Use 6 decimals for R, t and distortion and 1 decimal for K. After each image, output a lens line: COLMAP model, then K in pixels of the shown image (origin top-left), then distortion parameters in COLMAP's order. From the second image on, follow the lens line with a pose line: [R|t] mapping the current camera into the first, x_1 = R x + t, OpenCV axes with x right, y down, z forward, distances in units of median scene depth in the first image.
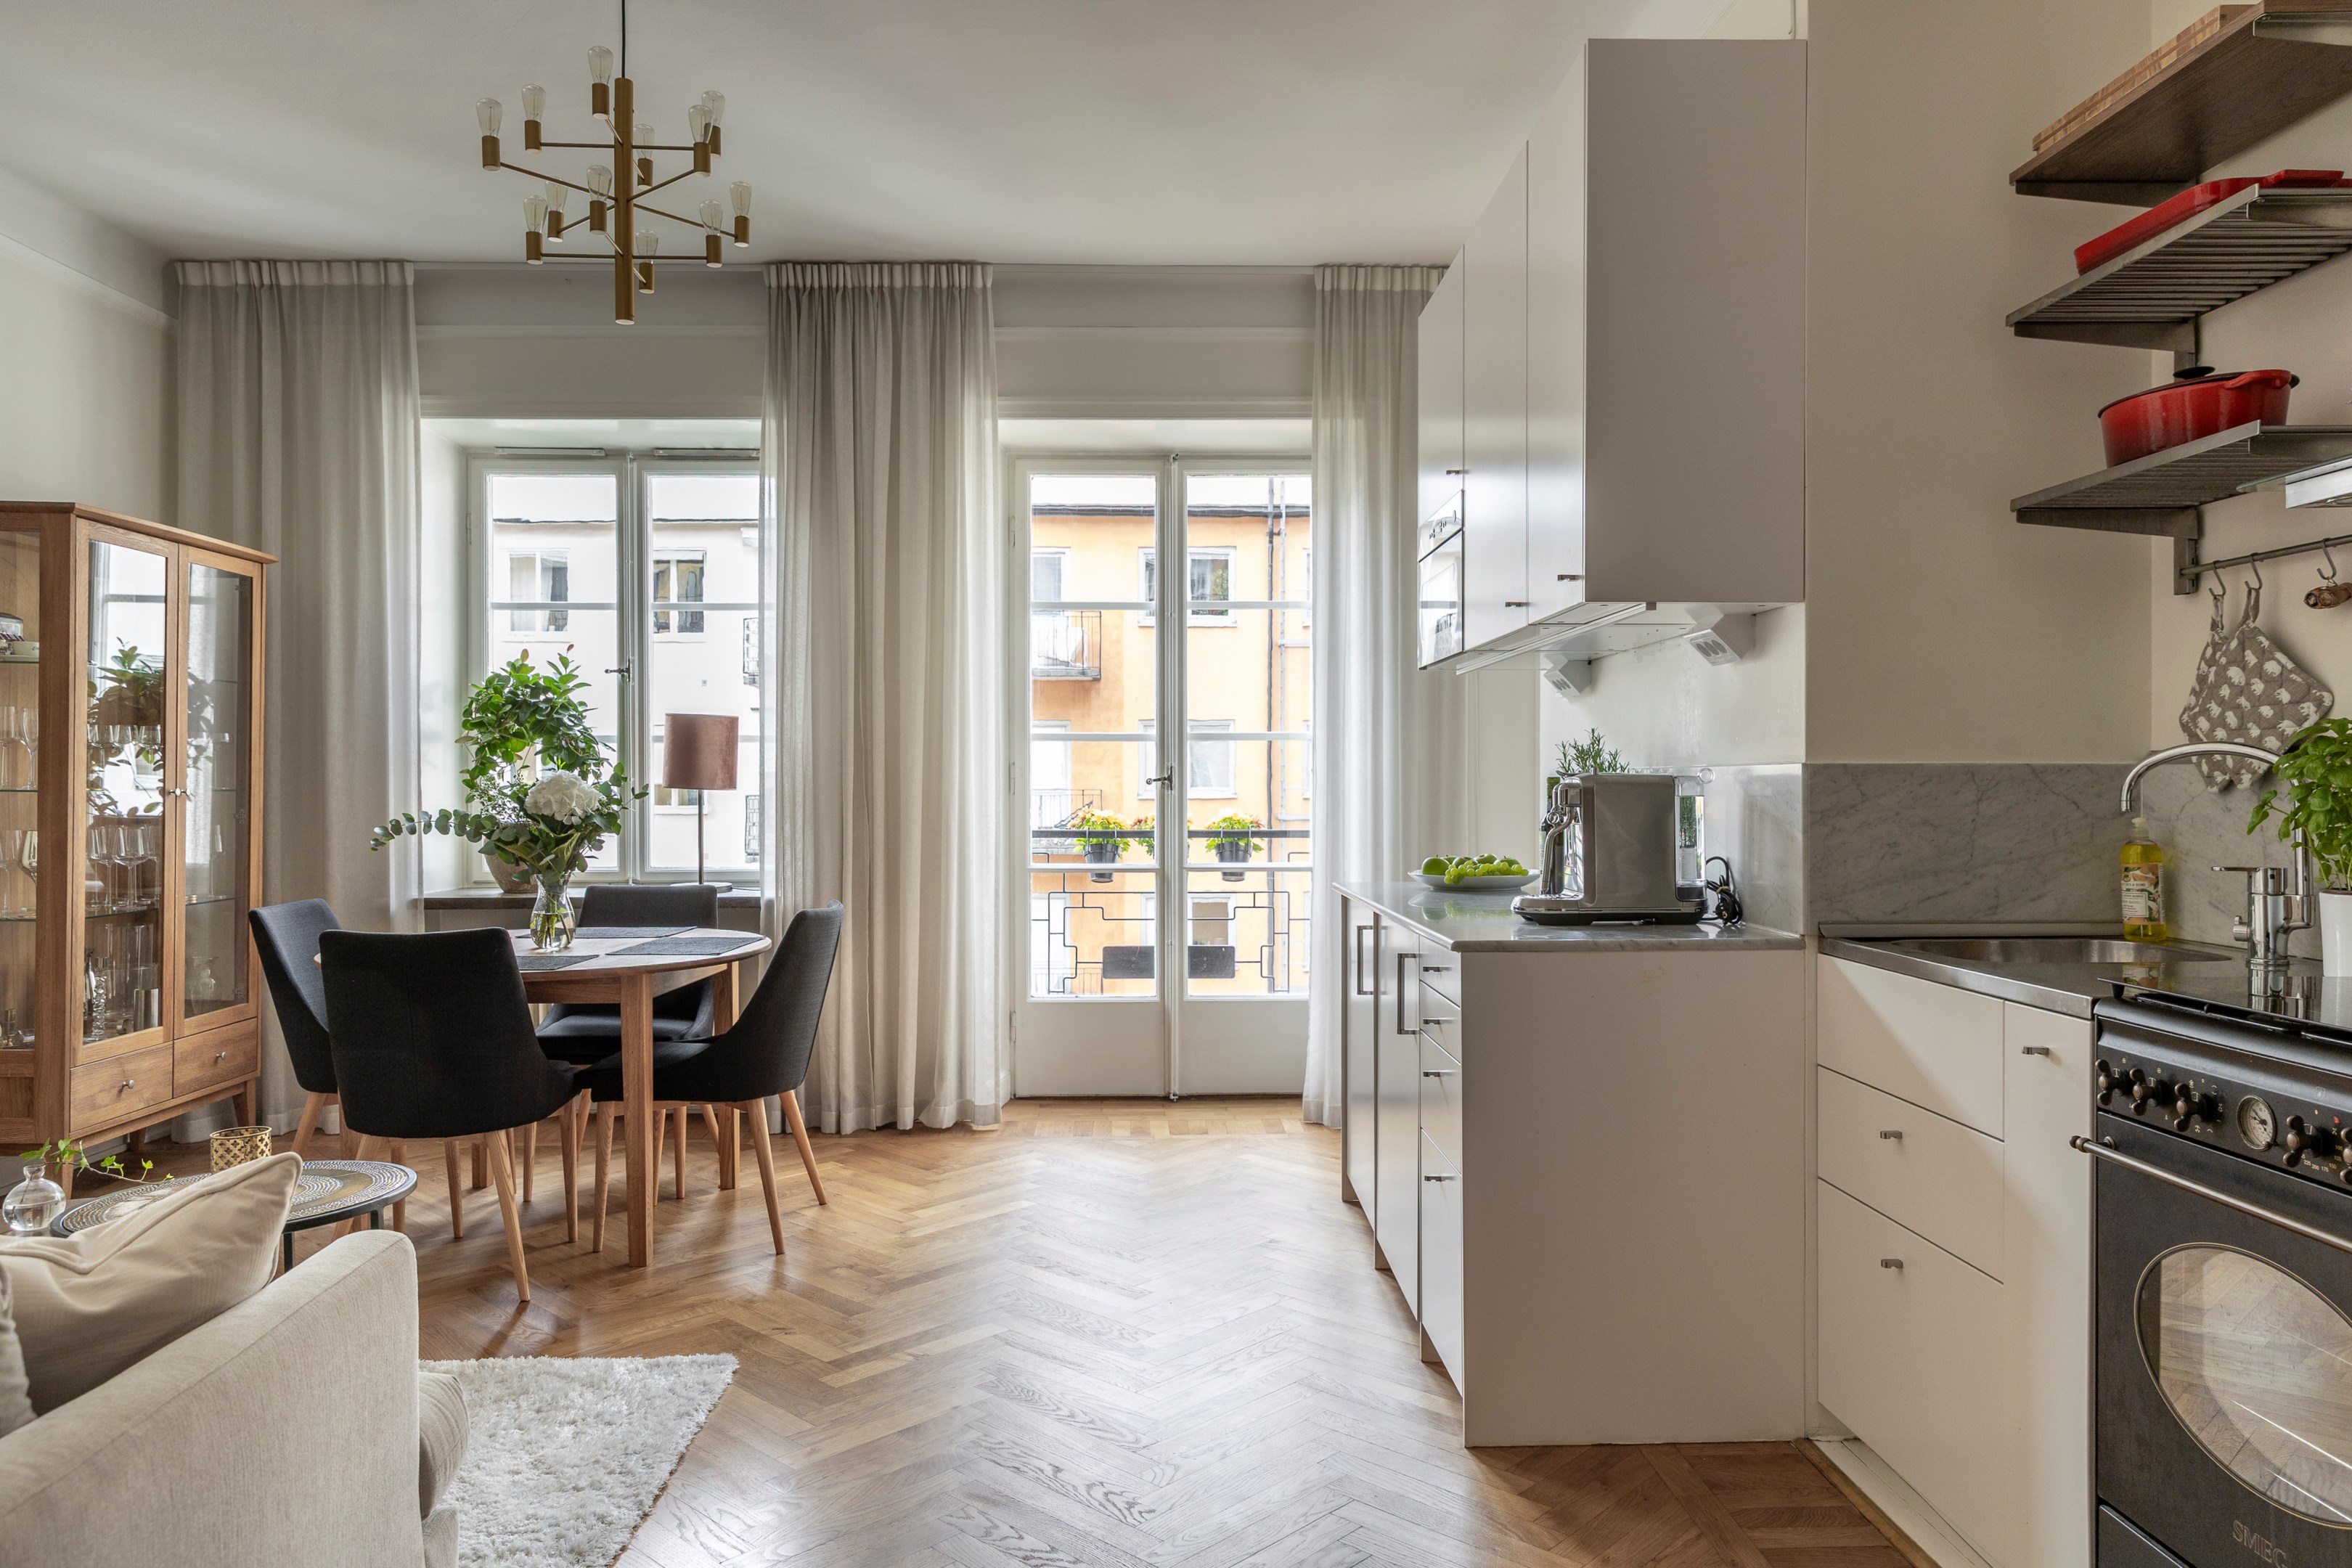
lens RADIAL K [[1565.5, 0, 1171.8], [0, 1565.5, 788.4], [0, 0, 1]] dist [0.003537, 0.003406]
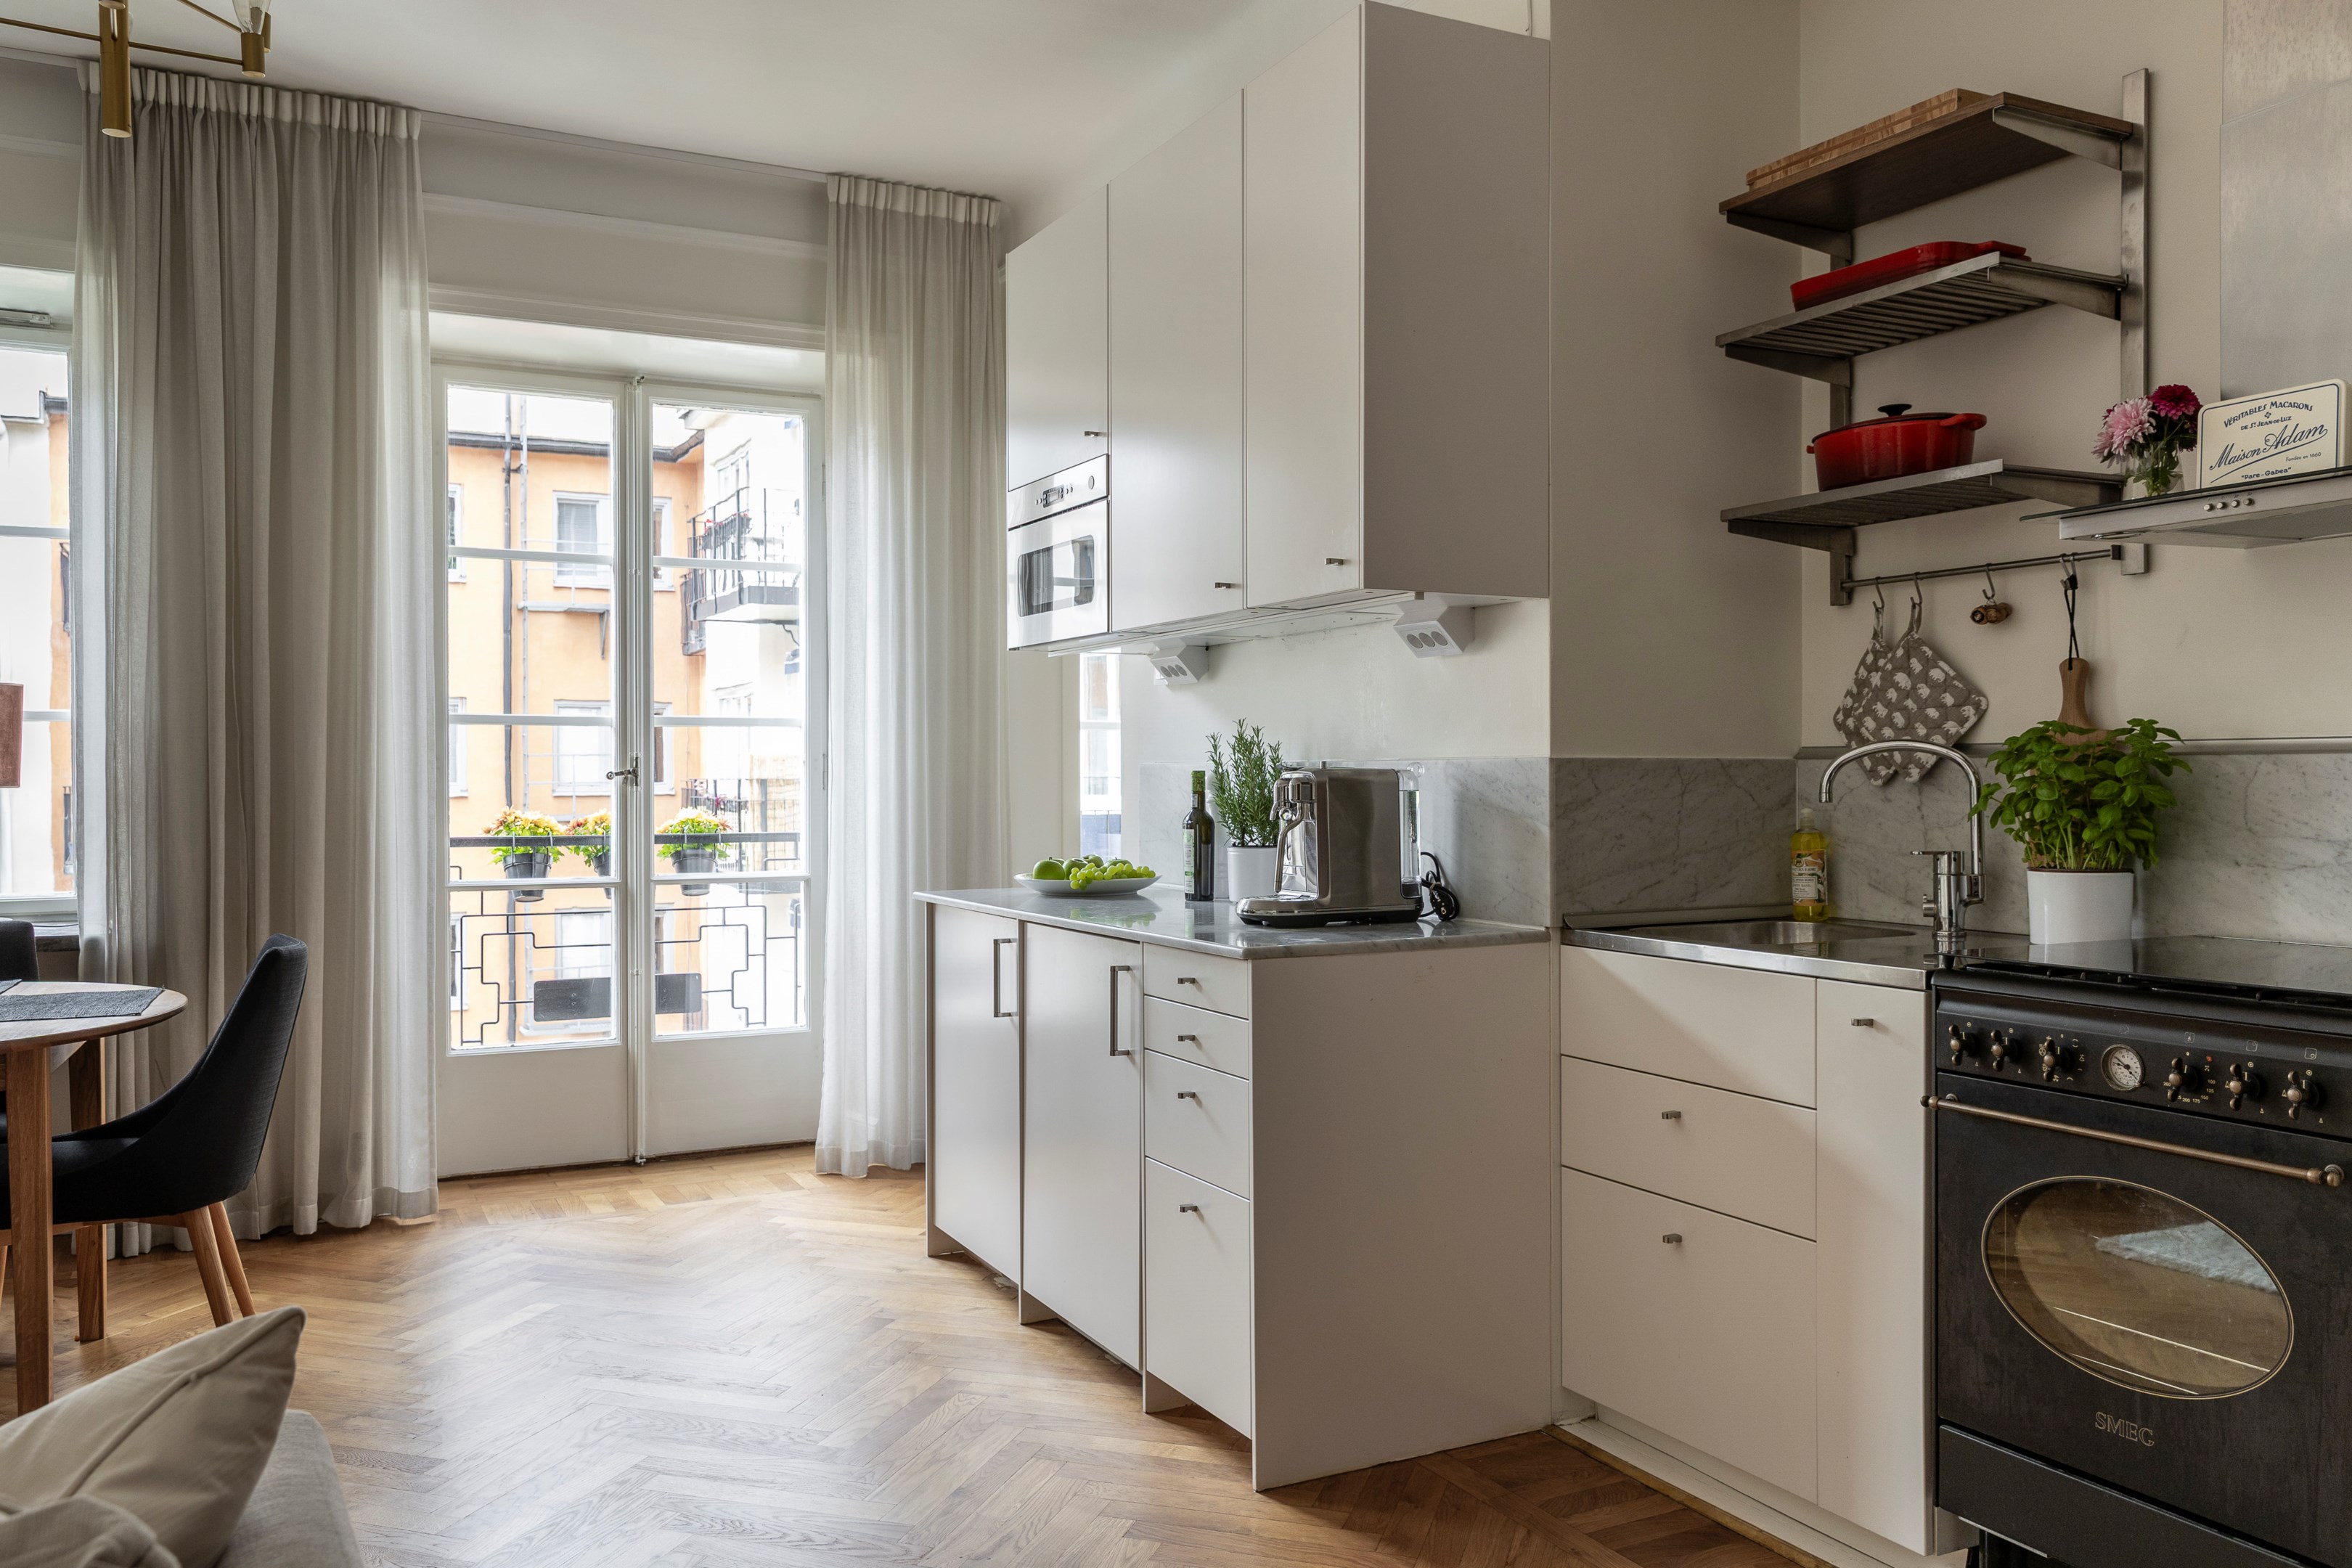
lens RADIAL K [[1800.5, 0, 1176.0], [0, 1800.5, 784.0], [0, 0, 1]] dist [0.011713, 0.004849]
pose [[0.902549, -0.003317, 0.430574, -0.264450], [0.002835, 0.999994, 0.001760, -0.001354], [-0.430578, -0.000368, 0.902553, 0.045494]]
